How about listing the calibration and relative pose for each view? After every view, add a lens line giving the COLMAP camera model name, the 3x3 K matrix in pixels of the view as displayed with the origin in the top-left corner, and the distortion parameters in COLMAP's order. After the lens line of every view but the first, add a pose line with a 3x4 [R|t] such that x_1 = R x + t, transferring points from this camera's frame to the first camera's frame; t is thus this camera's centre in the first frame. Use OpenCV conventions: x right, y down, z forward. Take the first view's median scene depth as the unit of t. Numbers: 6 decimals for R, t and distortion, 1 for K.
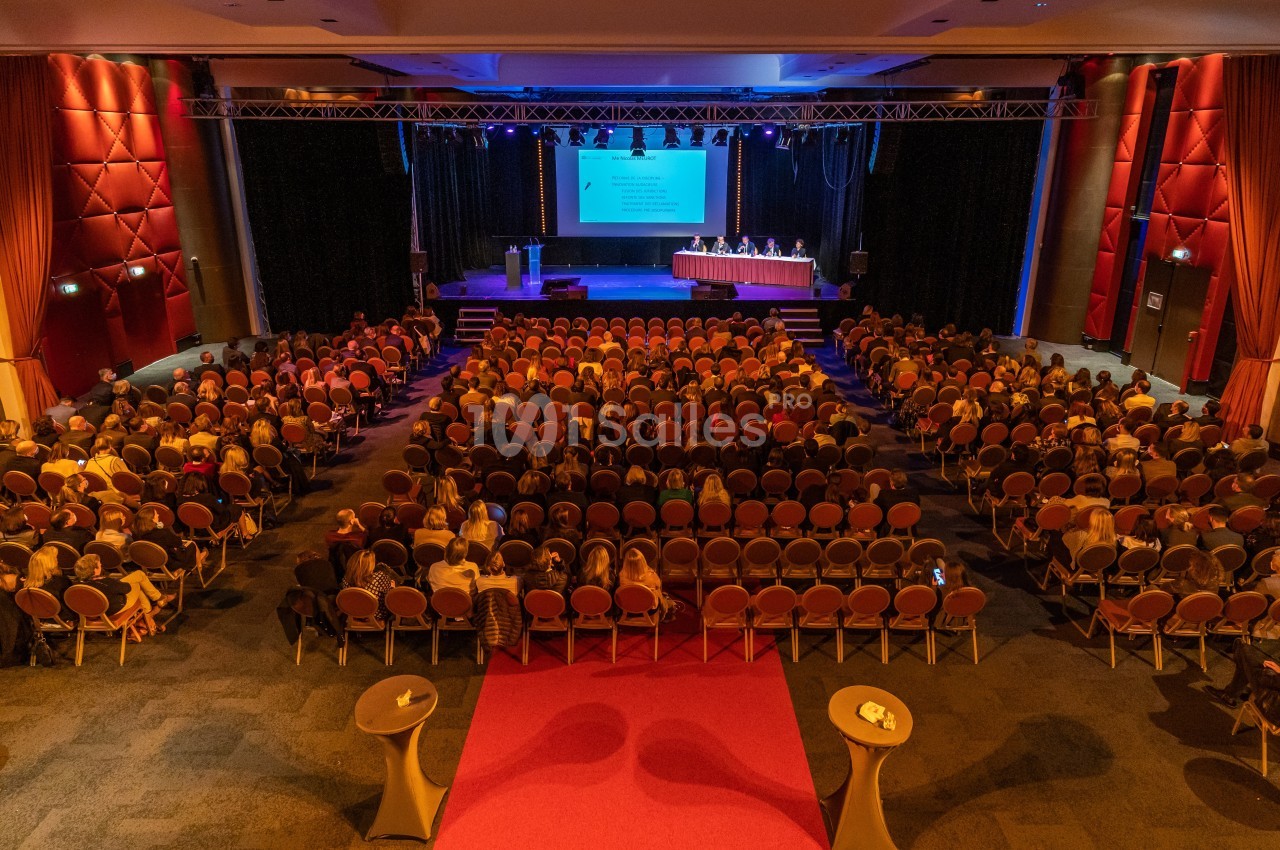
lens RADIAL K [[748.2, 0, 642.4], [0, 748.2, 384.6], [0, 0, 1]] dist [0.003988, 0.000034]
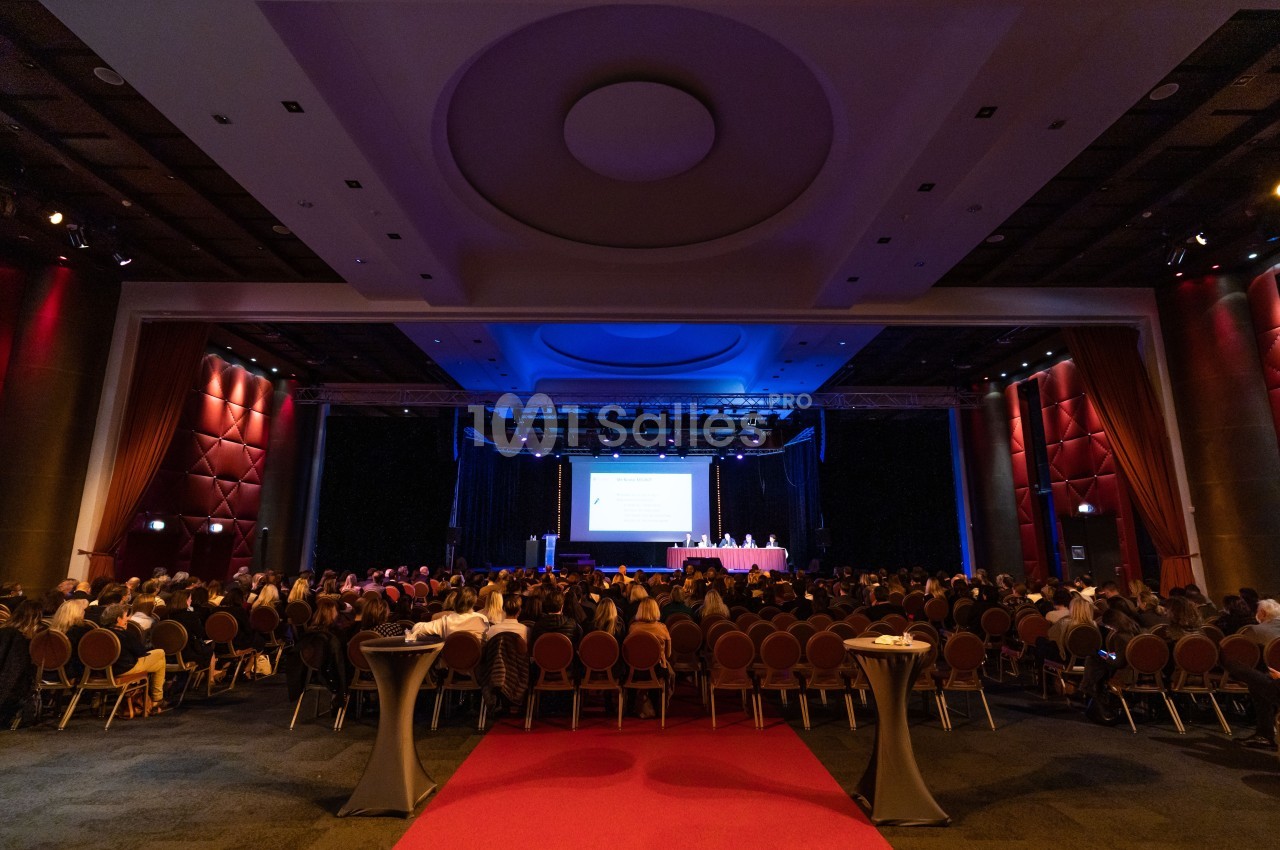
lens RADIAL K [[625.1, 0, 643.9], [0, 625.1, 423.1], [0, 0, 1]] dist [0.003617, -0.000925]
pose [[0.999964, 0.002366, 0.008178, -0.008970], [0.001802, 0.880019, -0.474934, 0.247366], [-0.008320, 0.474932, 0.879983, 0.062529]]
